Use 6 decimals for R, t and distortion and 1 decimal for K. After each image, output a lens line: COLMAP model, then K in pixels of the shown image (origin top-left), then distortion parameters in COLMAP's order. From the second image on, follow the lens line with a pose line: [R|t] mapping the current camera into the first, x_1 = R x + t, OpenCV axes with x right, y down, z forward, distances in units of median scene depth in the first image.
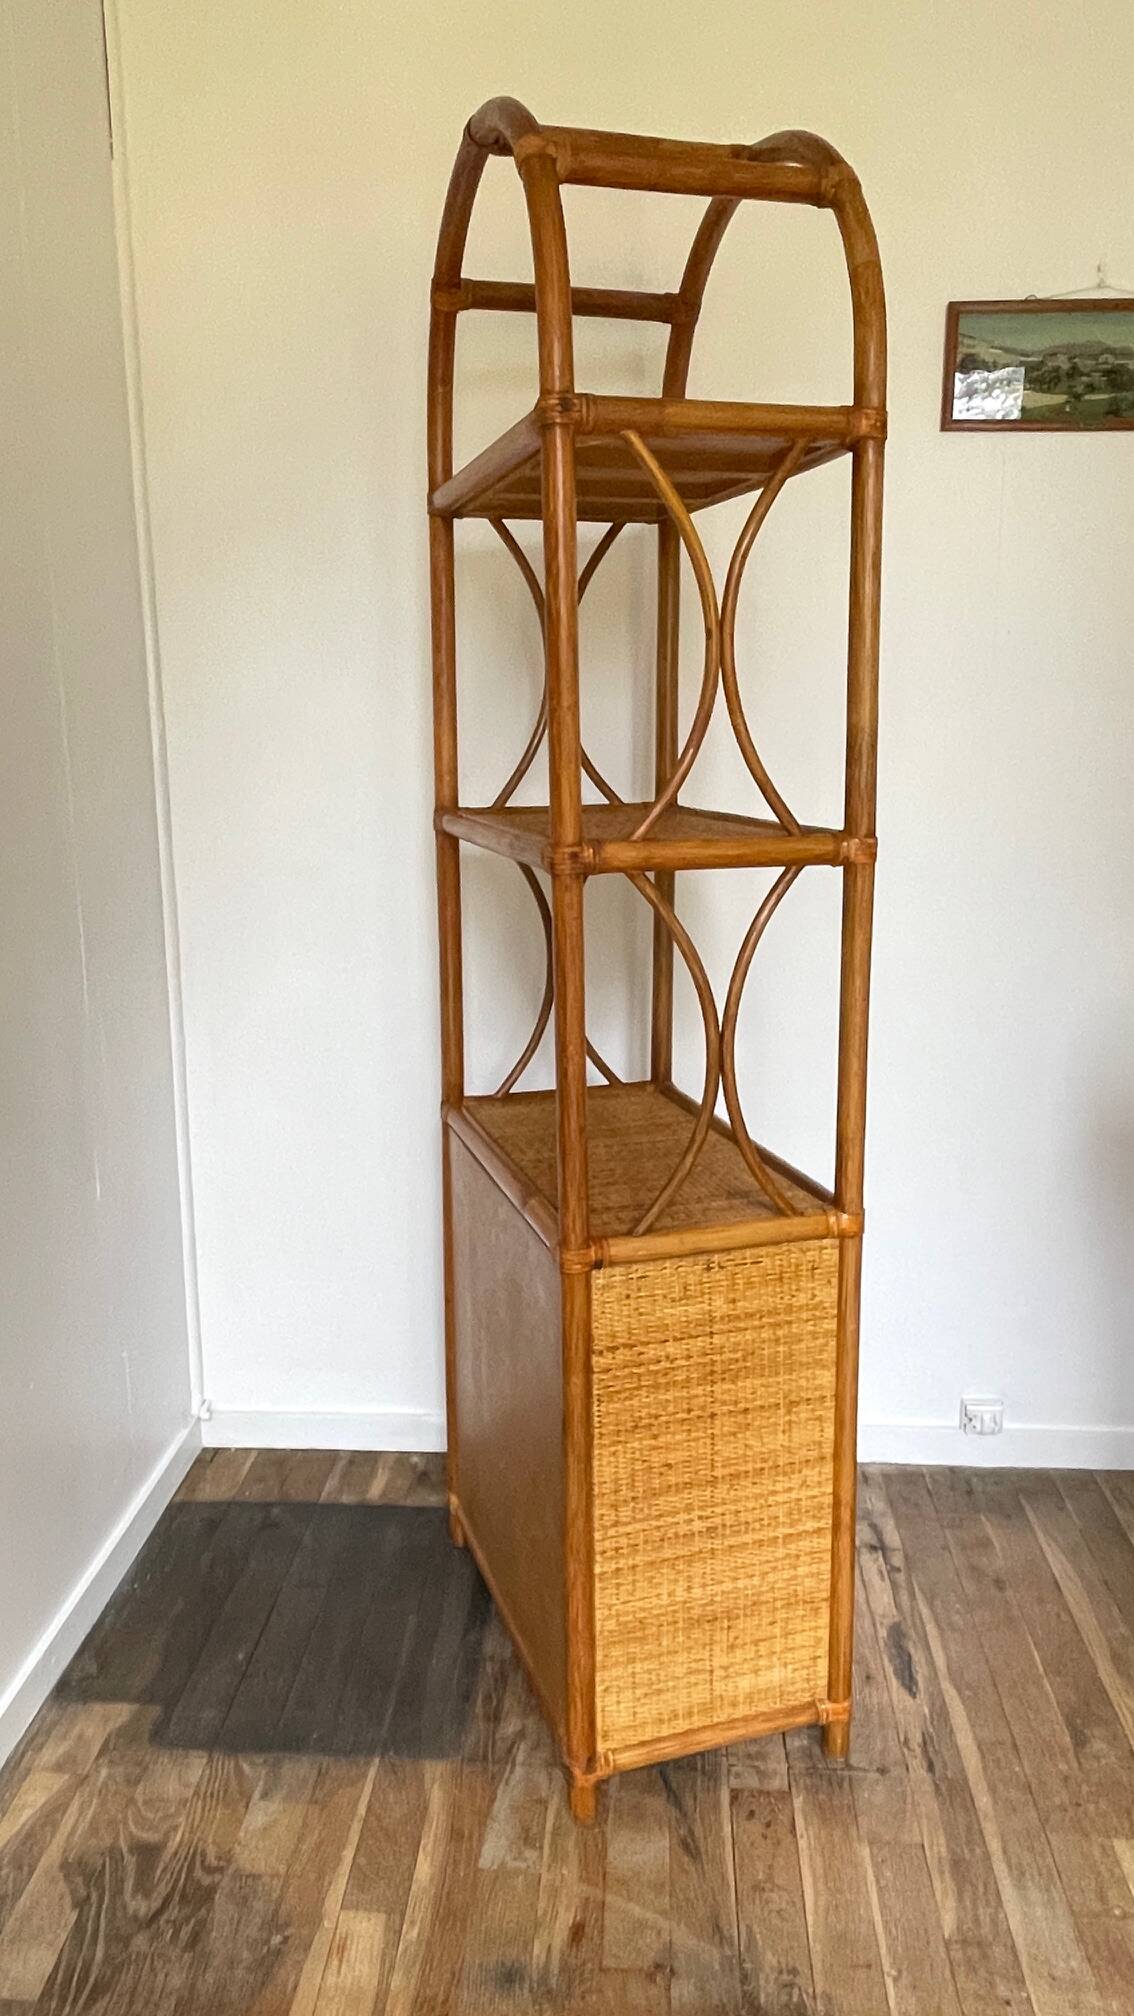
lens RADIAL K [[1364.9, 0, 574.4], [0, 1364.9, 989.4], [0, 0, 1]] dist [0.038154, -0.063500]
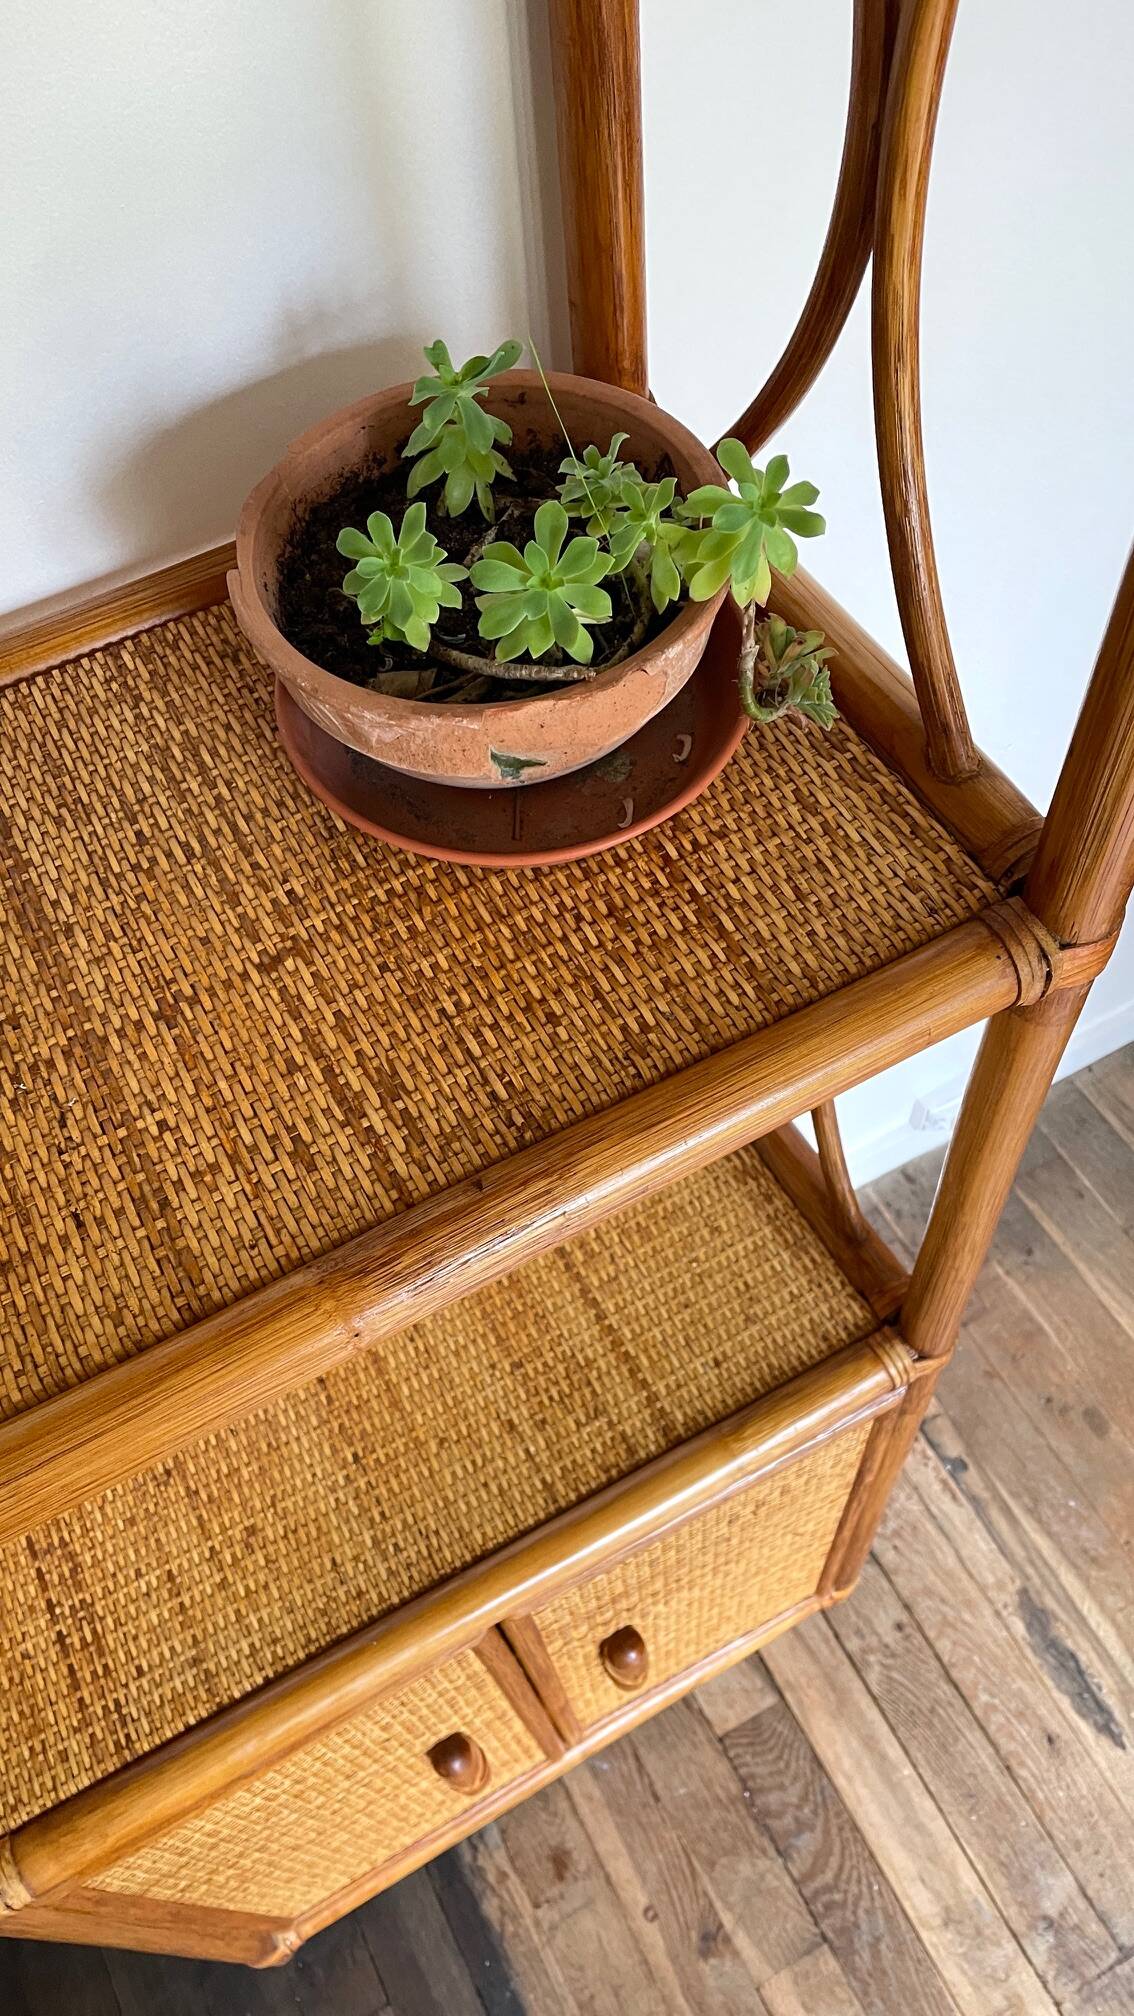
lens RADIAL K [[1529.3, 0, 567.2], [0, 1529.3, 1008.0], [0, 0, 1]] dist [0.078121, -0.101517]
pose [[0.851573, -0.465539, 0.241032, -0.008479], [0.160927, 0.669721, 0.724967, -0.342684], [-0.498924, -0.578574, 0.645234, 0.822074]]
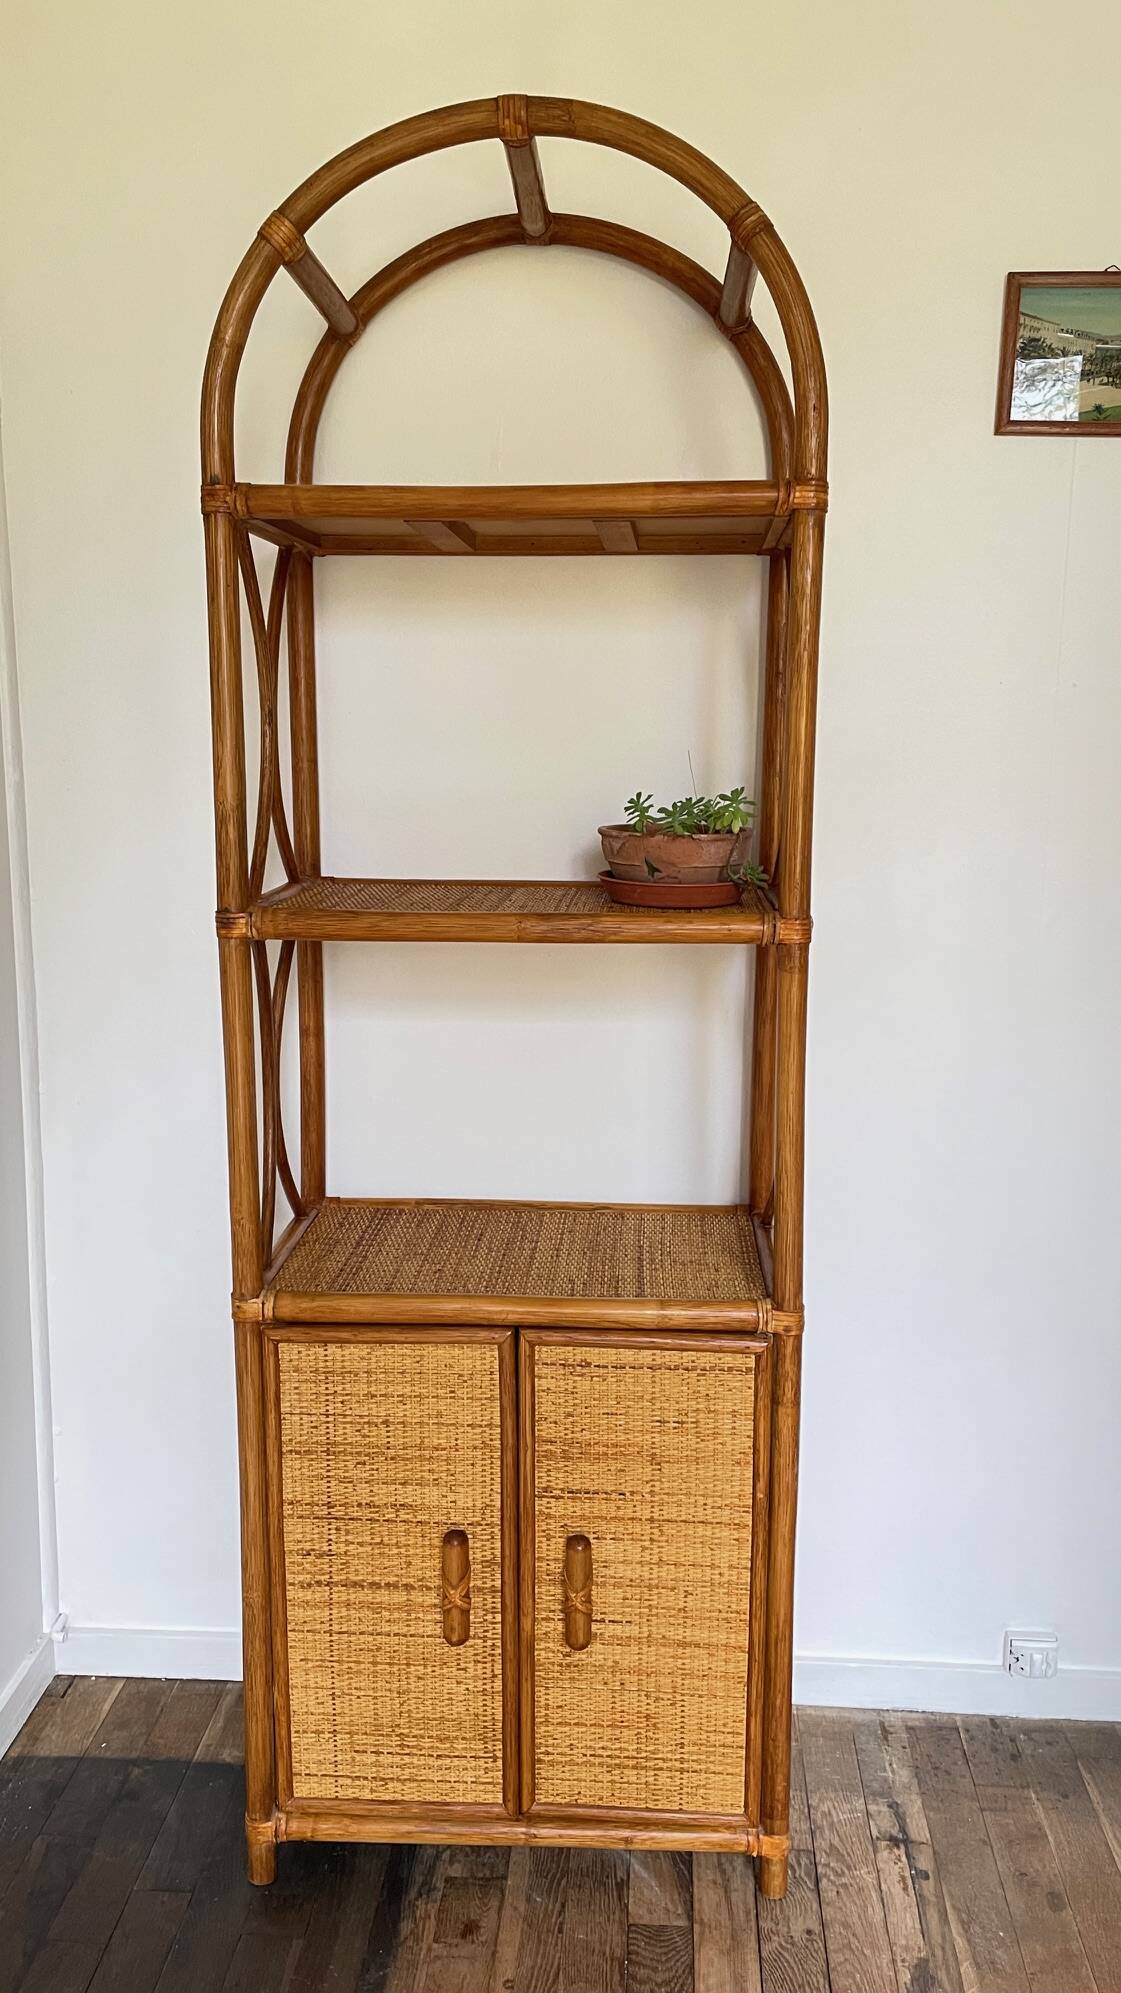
lens RADIAL K [[1488.4, 0, 583.5], [0, 1488.4, 989.4], [0, 0, 1]] dist [0.080358, -0.094594]
pose [[0.999808, 0.017781, 0.008252, 0.028250], [-0.017585, 0.999575, -0.023248, -0.064444], [-0.008662, 0.023098, 0.999696, 0.143845]]
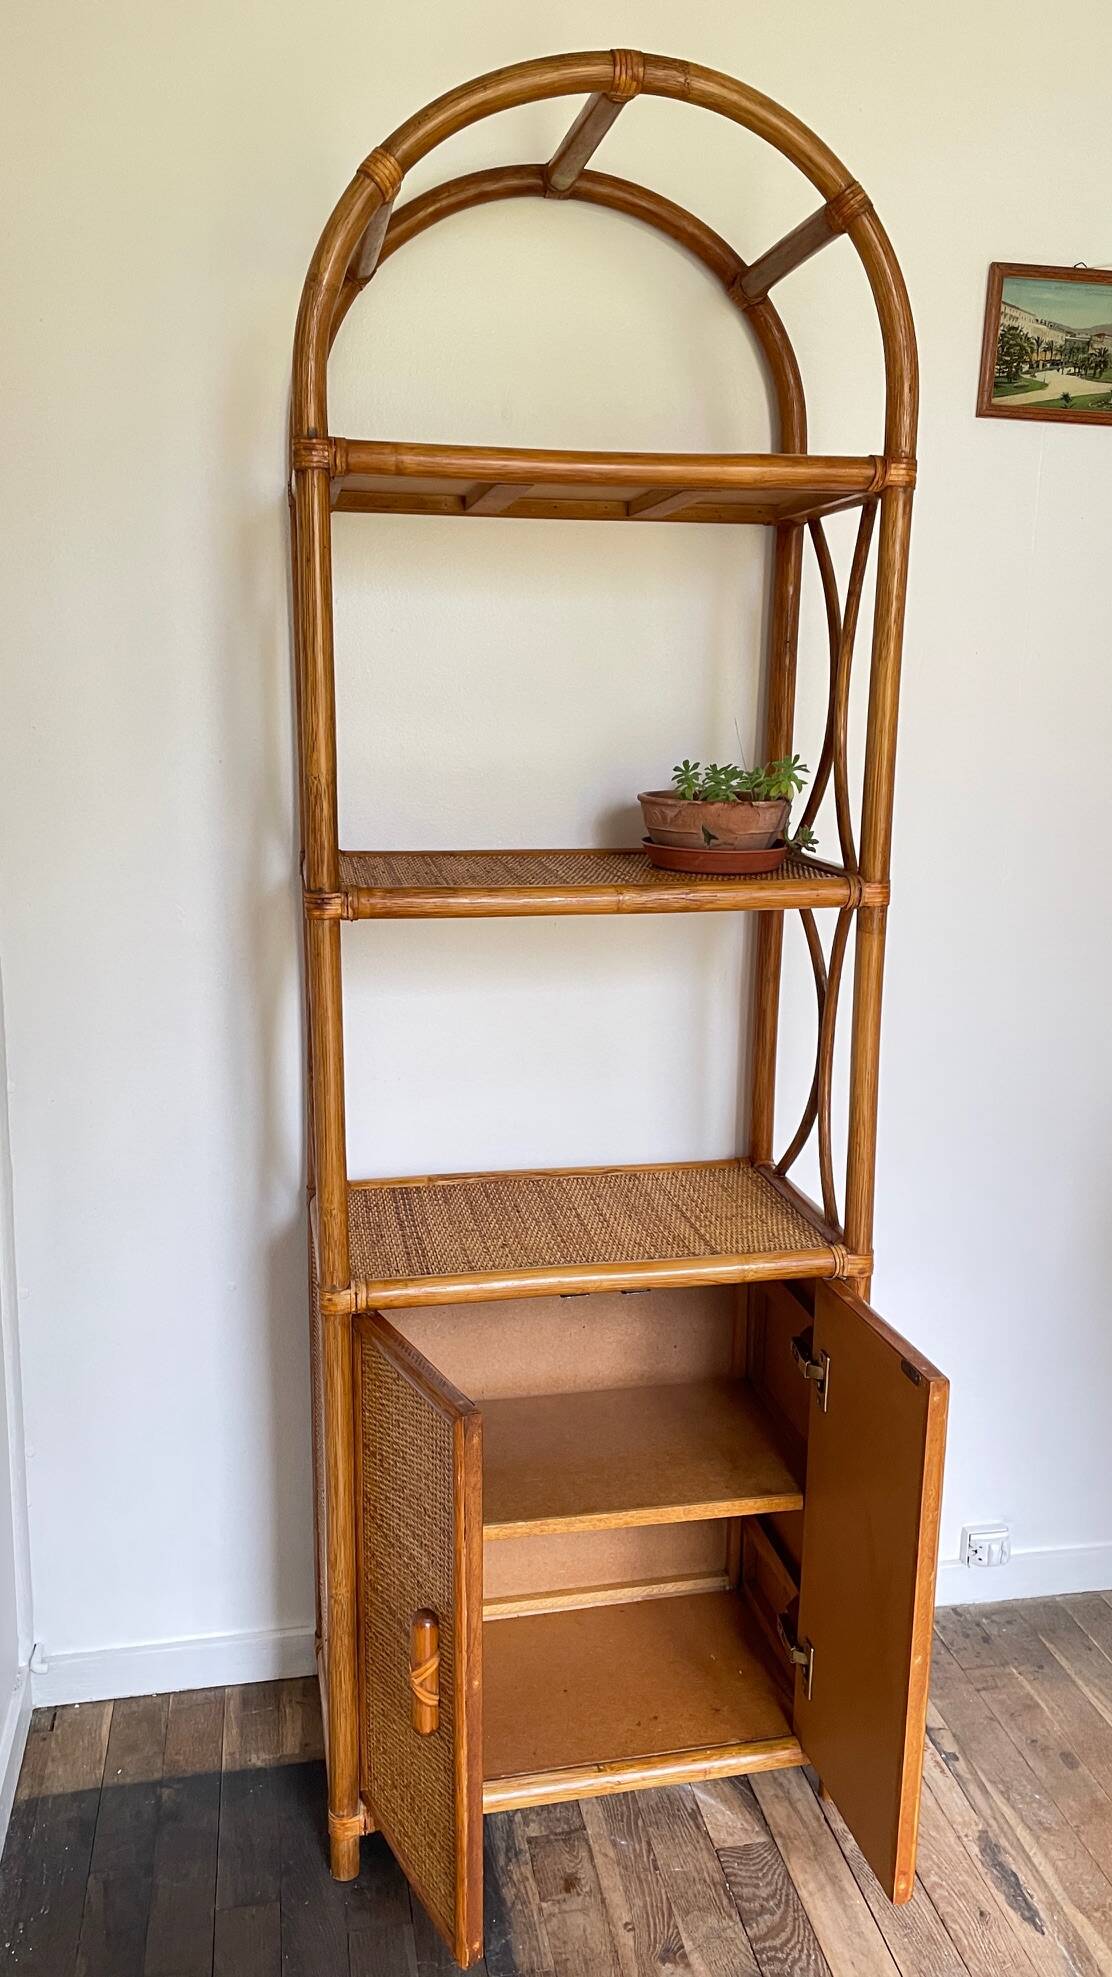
lens RADIAL K [[1483.8, 0, 575.0], [0, 1483.8, 999.6], [0, 0, 1]] dist [0.080955, -0.097470]
pose [[0.967715, -0.029315, 0.250336, -0.236205], [0.026199, 0.999532, 0.015772, -0.075090], [-0.250681, -0.008704, 0.968030, 0.176891]]
